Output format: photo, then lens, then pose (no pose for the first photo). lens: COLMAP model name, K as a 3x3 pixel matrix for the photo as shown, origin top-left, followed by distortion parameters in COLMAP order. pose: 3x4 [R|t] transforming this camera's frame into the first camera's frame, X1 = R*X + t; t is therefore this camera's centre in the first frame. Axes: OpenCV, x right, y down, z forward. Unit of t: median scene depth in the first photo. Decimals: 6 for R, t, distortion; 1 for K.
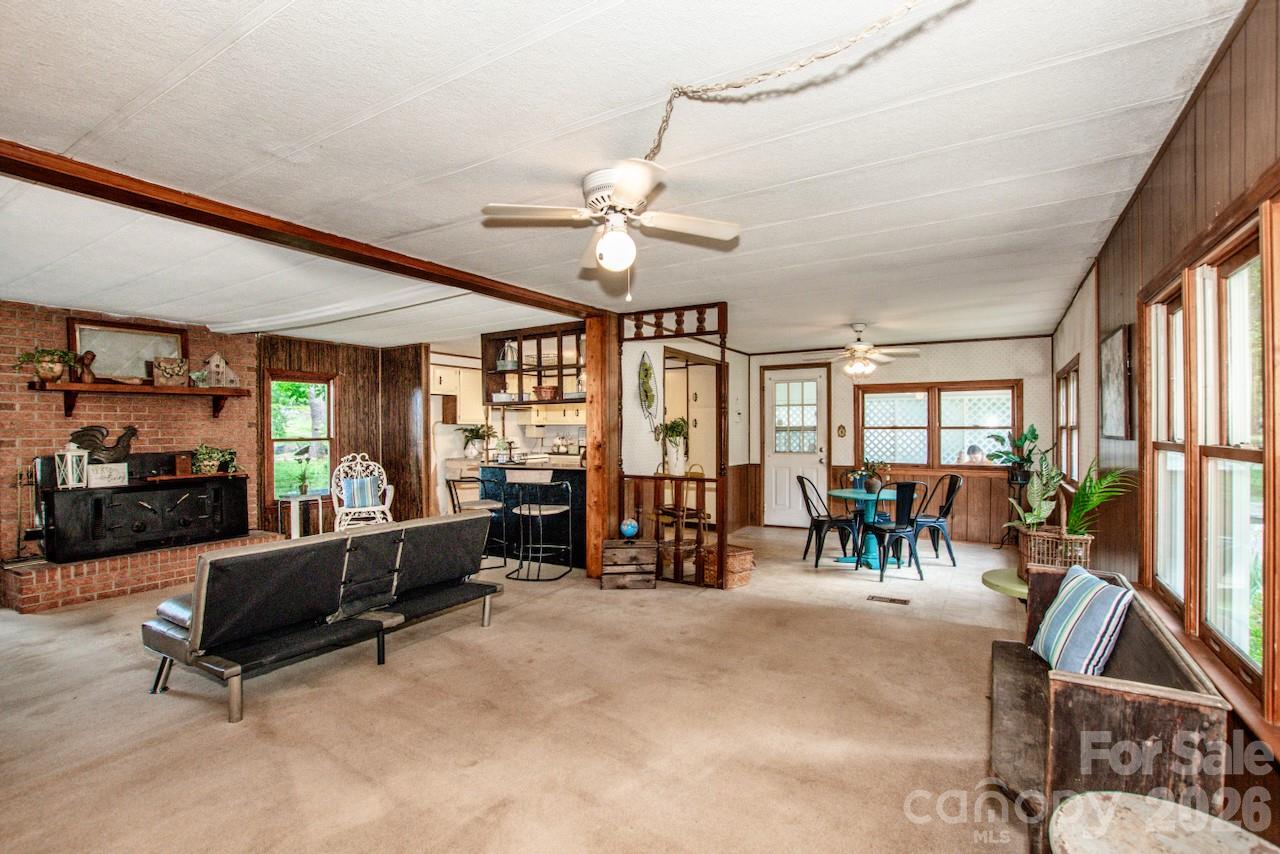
lens RADIAL K [[624.0, 0, 644.4], [0, 624.0, 426.9], [0, 0, 1]] dist [-0.040650, 0.005370]
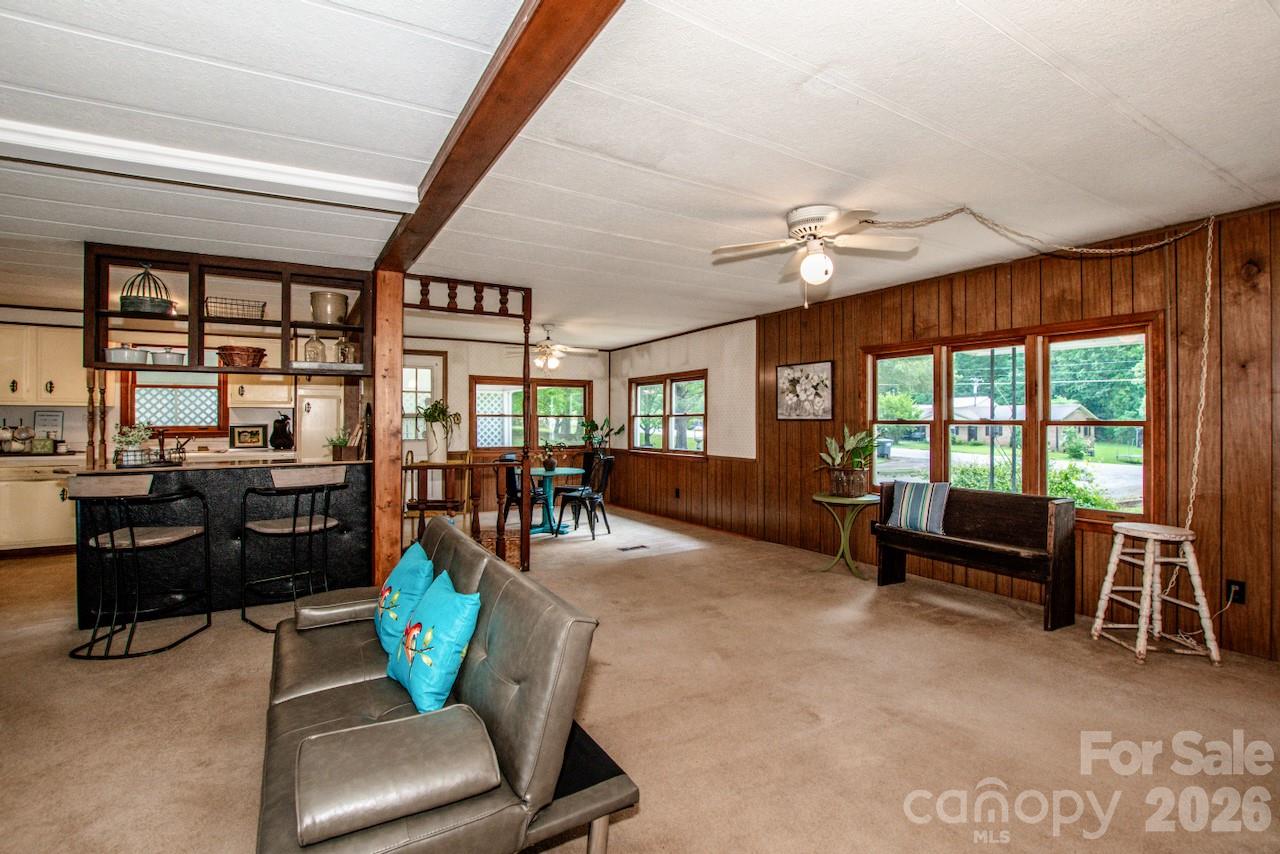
lens RADIAL K [[590.7, 0, 664.5], [0, 590.7, 415.5], [0, 0, 1]] dist [-0.034793, 0.003973]
pose [[0.442793, 0.011752, 0.896547, -0.519601], [-0.004563, 0.999931, -0.010853, 0.013700], [-0.896612, 0.000714, 0.442816, 0.306335]]
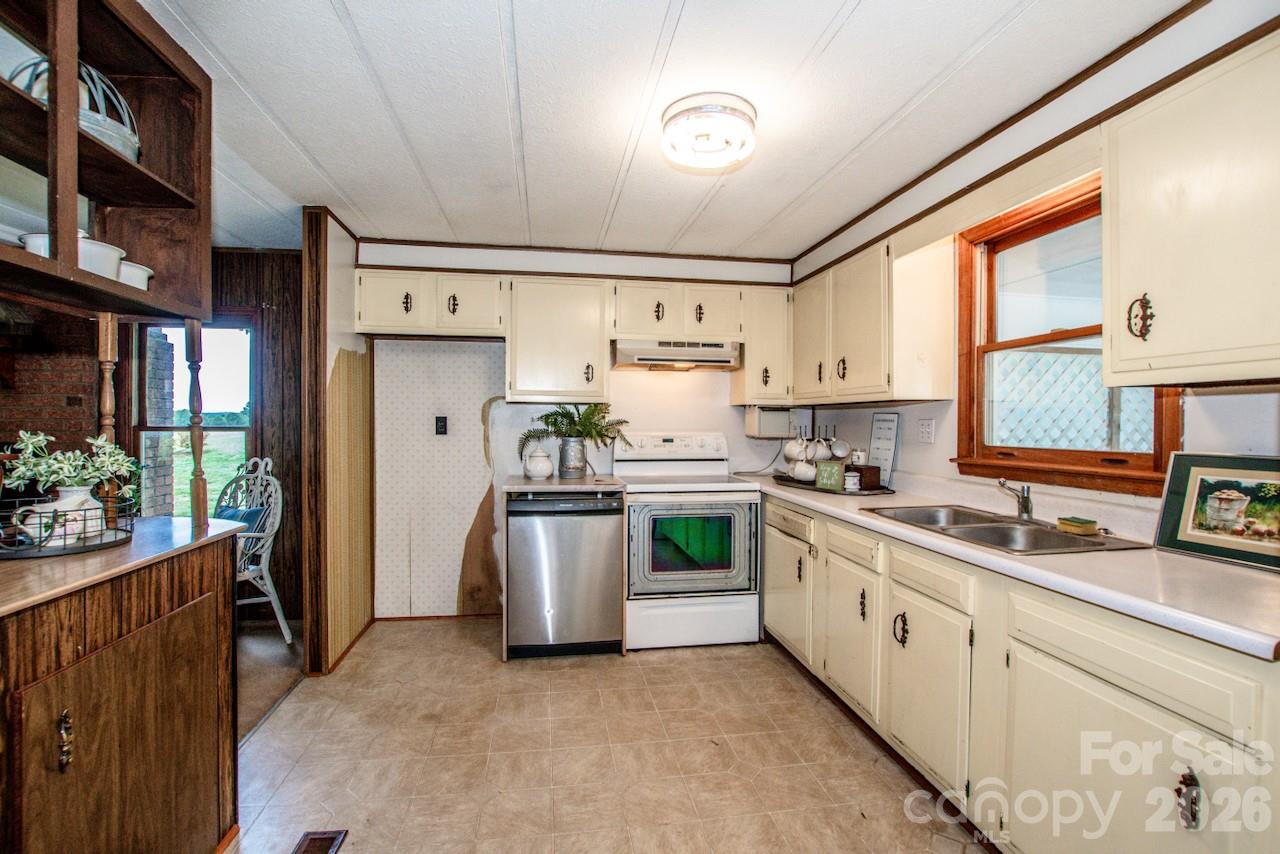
lens RADIAL K [[590.7, 0, 613.4], [0, 590.7, 423.3], [0, 0, 1]] dist [-0.034793, 0.003973]
pose [[0.613436, 0.013097, -0.789636, 0.101304], [-0.008973, 0.999914, 0.009614, 0.008223], [0.789693, 0.001188, 0.613501, 1.065946]]
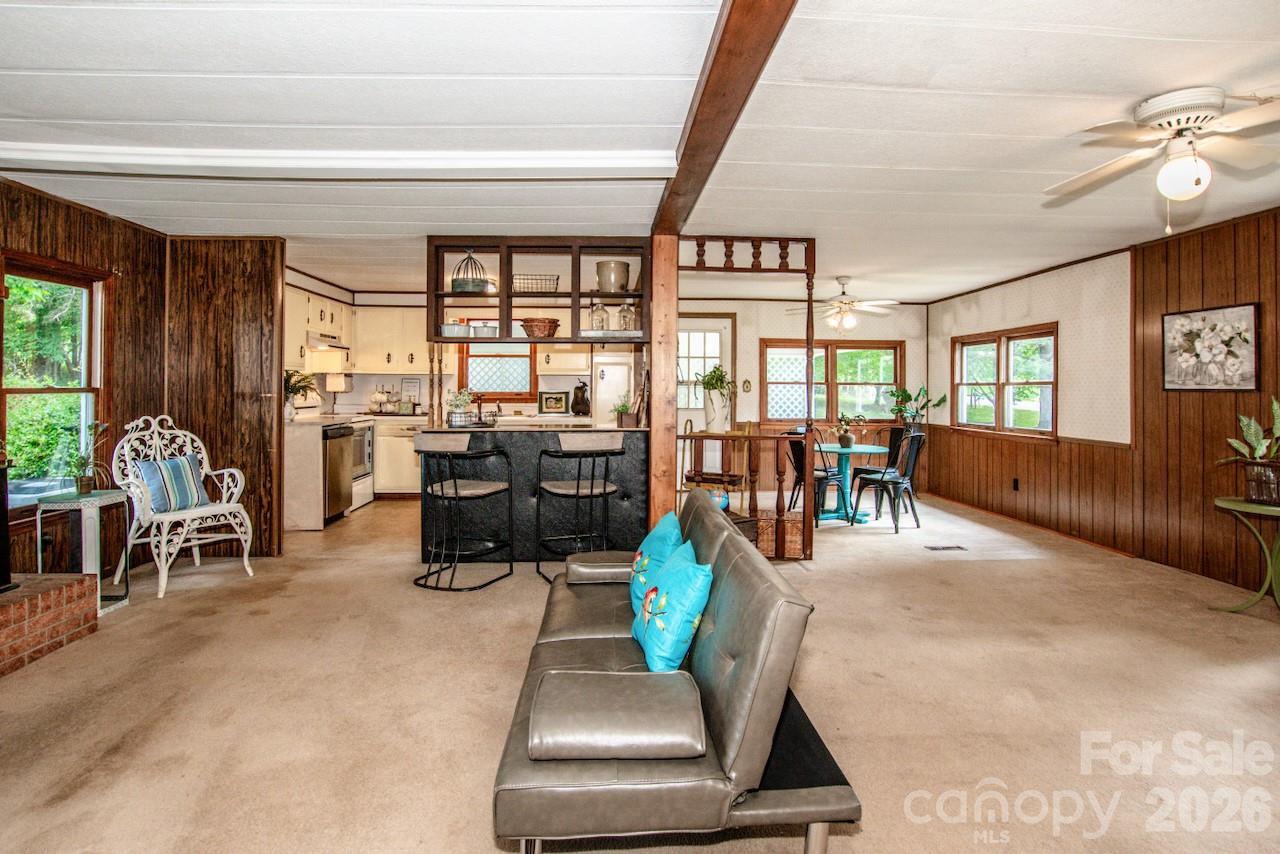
lens RADIAL K [[694.0, 0, 649.7], [0, 694.0, 380.3], [0, 0, 1]] dist [-0.026162, 0.002009]
pose [[0.820564, 0.015512, 0.571344, -0.515509], [-0.011375, 0.999877, -0.010810, 0.013740], [-0.571442, 0.002371, 0.820639, 0.259545]]
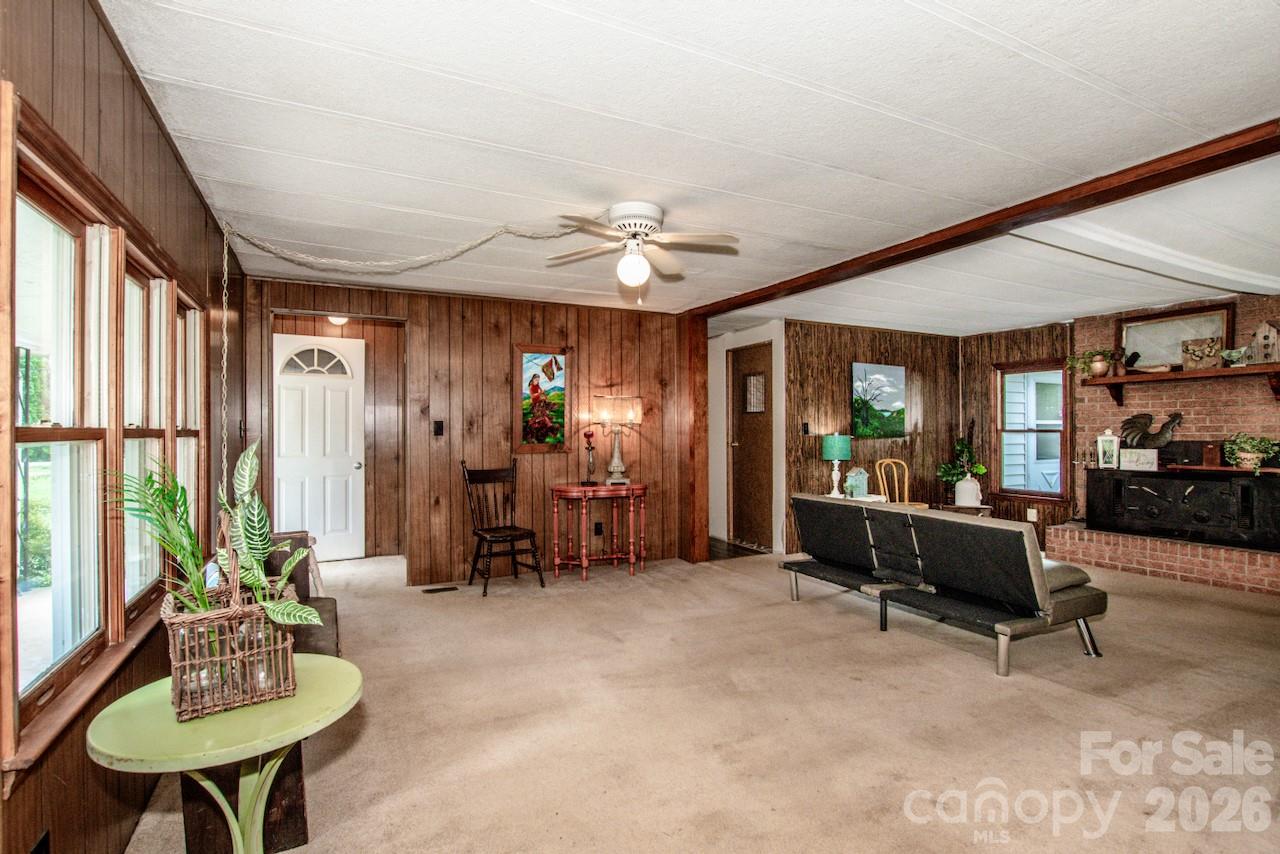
lens RADIAL K [[591.5, 0, 628.0], [0, 591.5, 425.2], [0, 0, 1]] dist [-0.025255, 0.000061]
pose [[-0.543523, 0.002501, -0.839390, 0.386230], [0.010180, 0.999942, -0.003613, 0.010948], [0.839332, -0.010509, -0.543517, 0.664364]]
